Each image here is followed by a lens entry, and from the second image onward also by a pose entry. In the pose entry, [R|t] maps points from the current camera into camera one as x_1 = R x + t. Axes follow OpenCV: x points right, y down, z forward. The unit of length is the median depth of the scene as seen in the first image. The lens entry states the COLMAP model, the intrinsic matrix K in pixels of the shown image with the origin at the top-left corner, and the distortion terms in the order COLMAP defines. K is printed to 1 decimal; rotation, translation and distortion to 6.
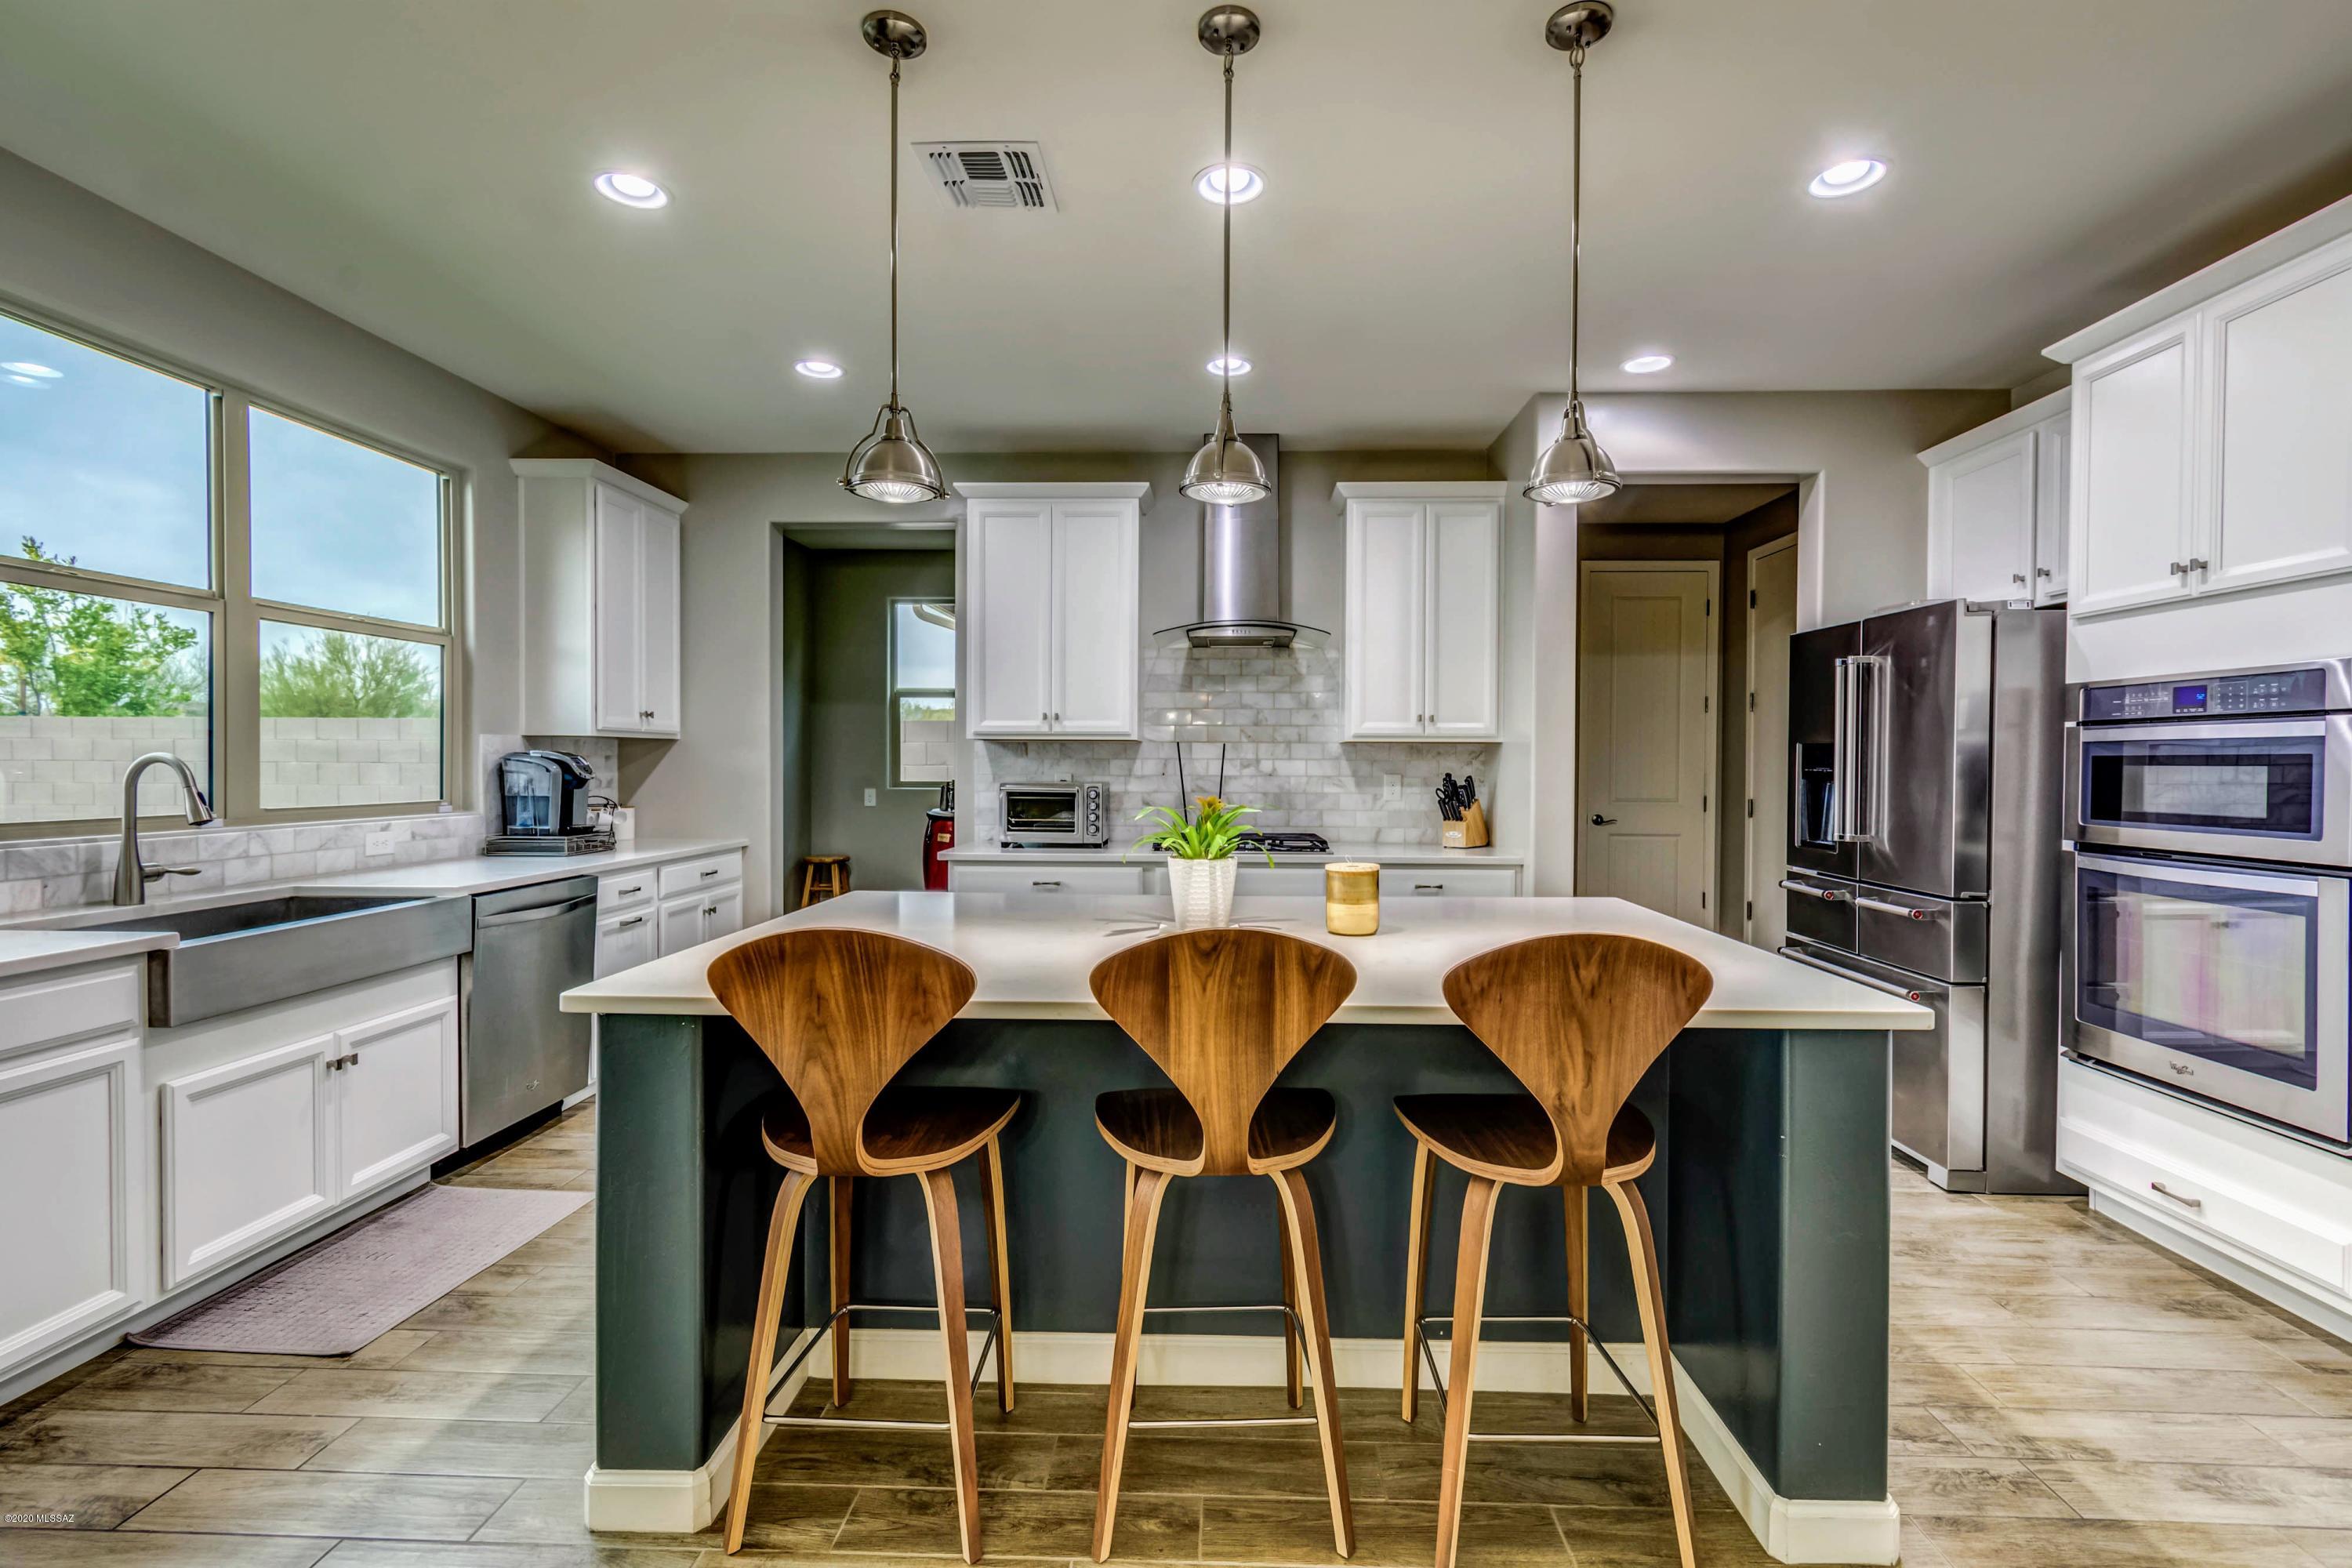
lens RADIAL K [[1034.6, 0, 1178.1], [0, 1034.6, 781.0], [0, 0, 1]] dist [0.000399, 0.000182]
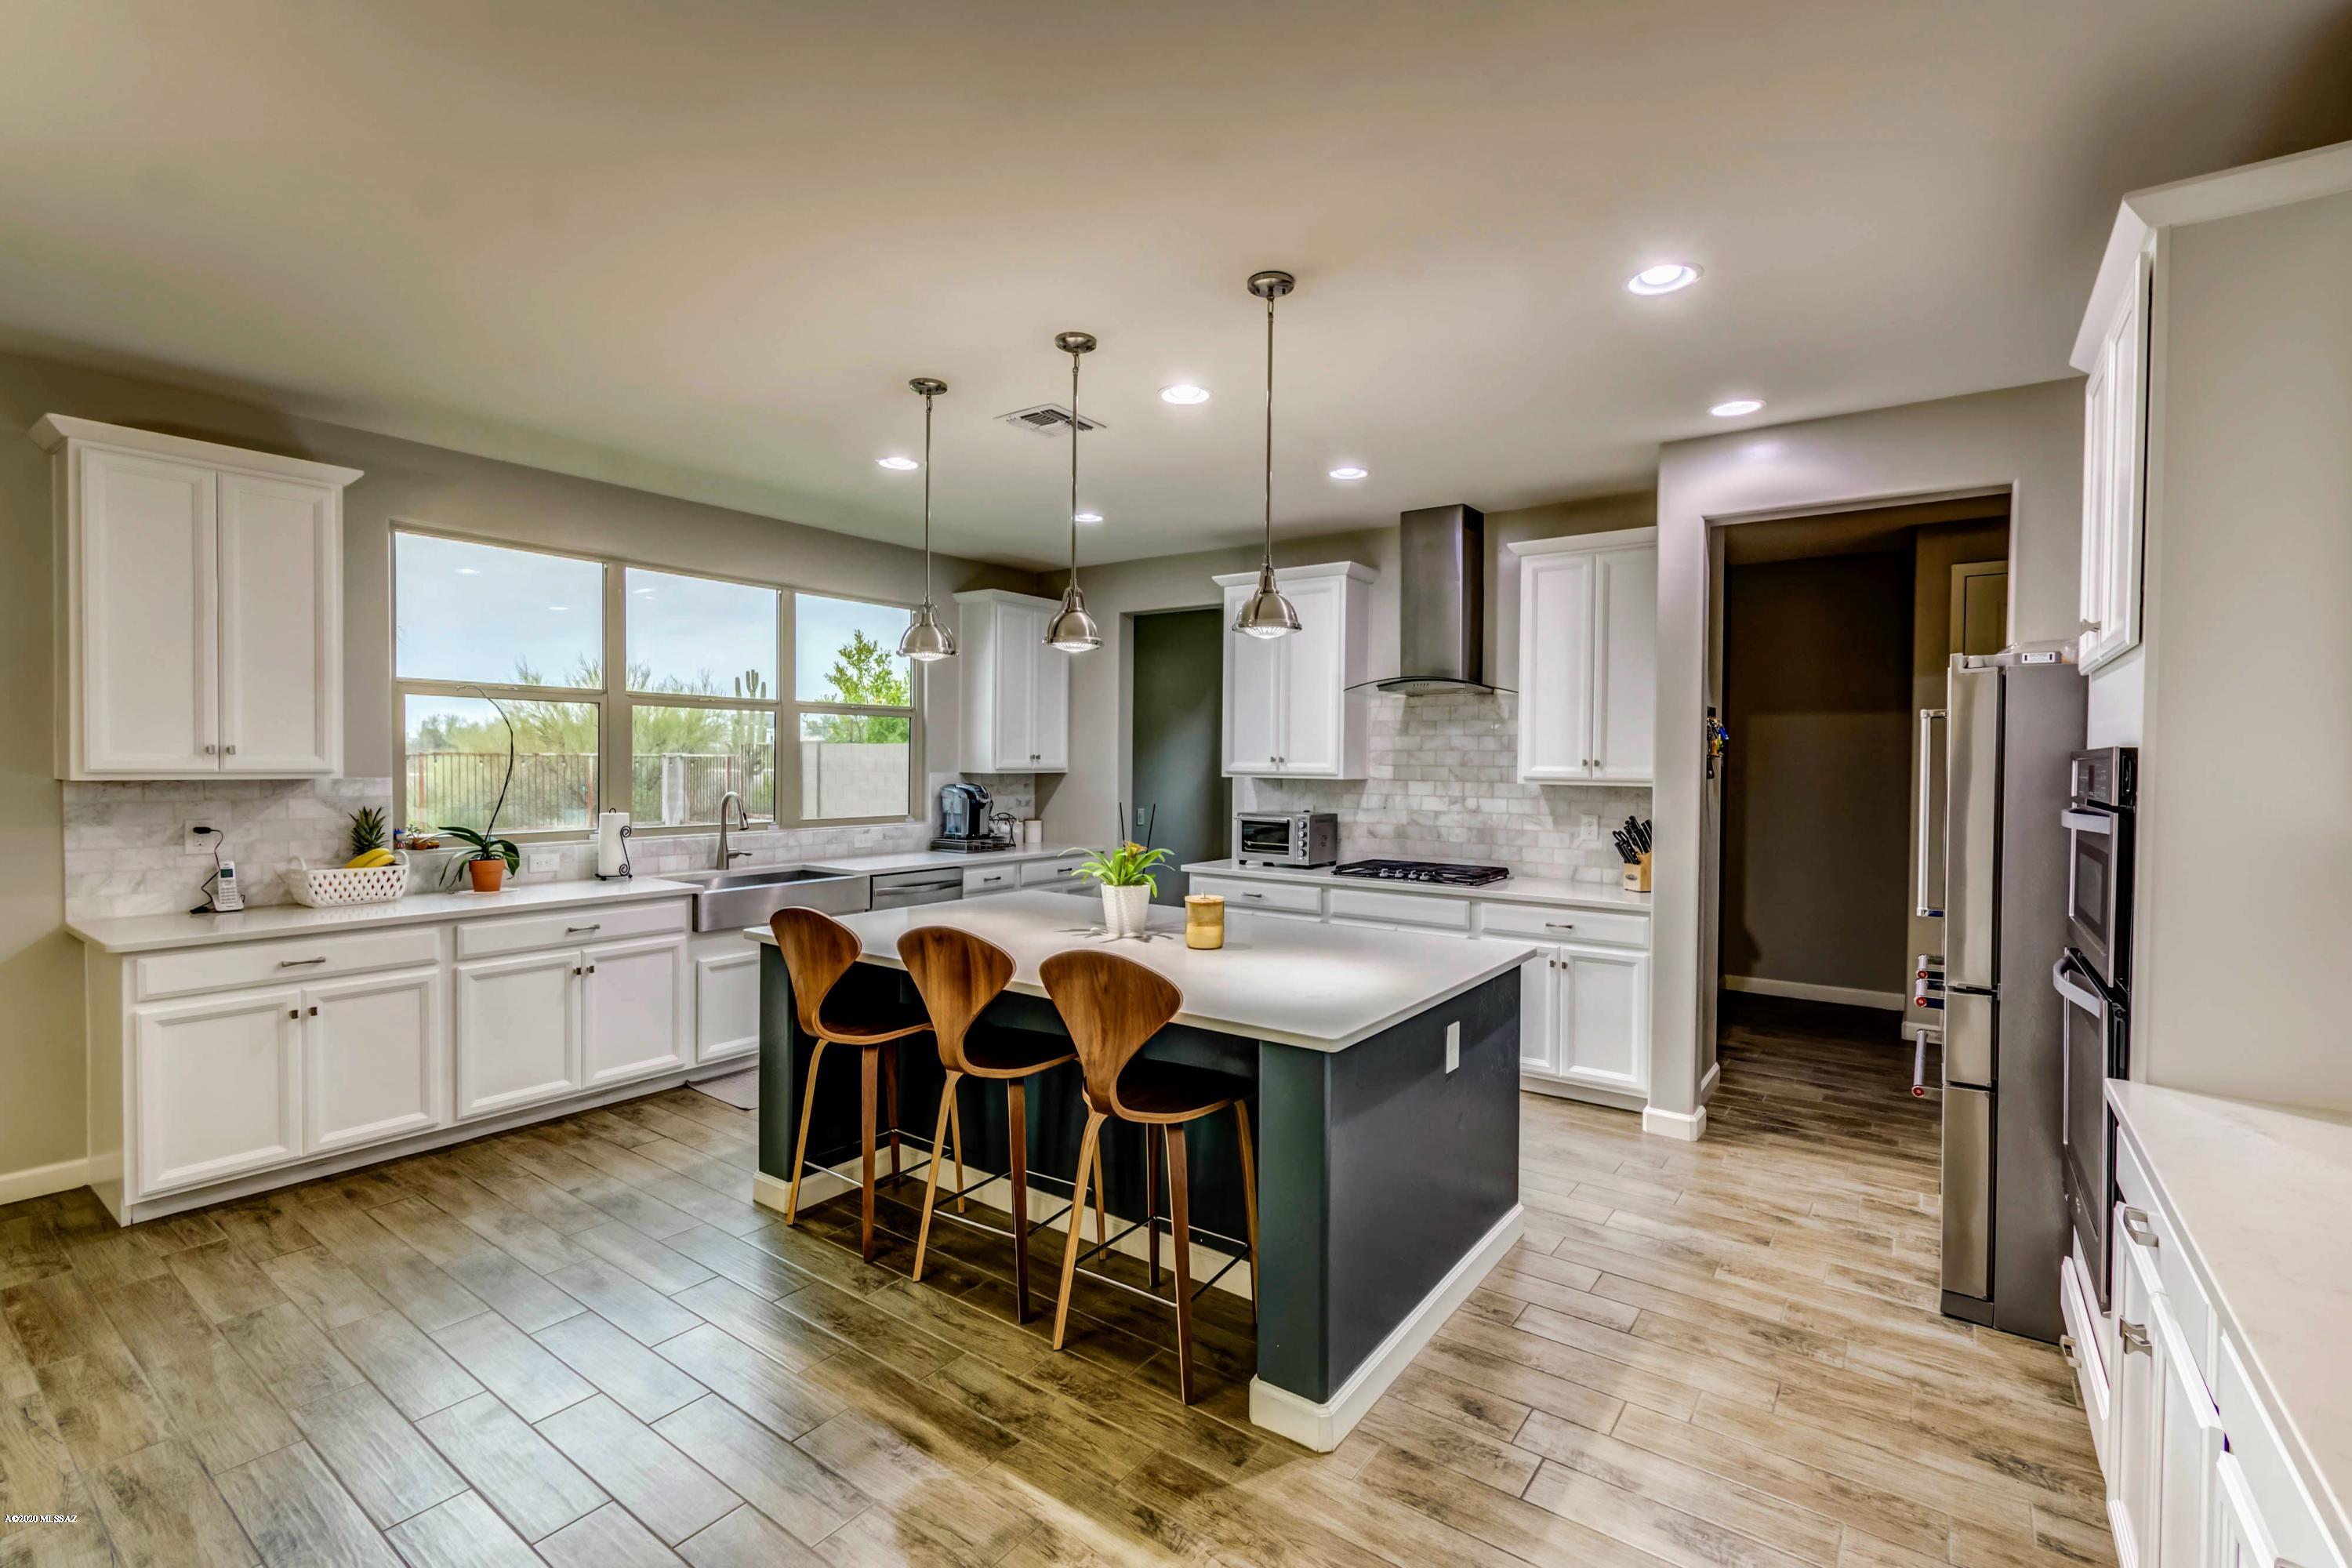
lens RADIAL K [[1034.6, 0, 1191.4], [0, 1034.6, 777.1], [0, 0, 1]] dist [0.000399, 0.000182]
pose [[0.831594, 0.012343, -0.555247, 0.496202], [-0.014801, 0.999890, 0.000060, -0.041976], [0.555187, 0.008168, 0.831686, -0.079314]]
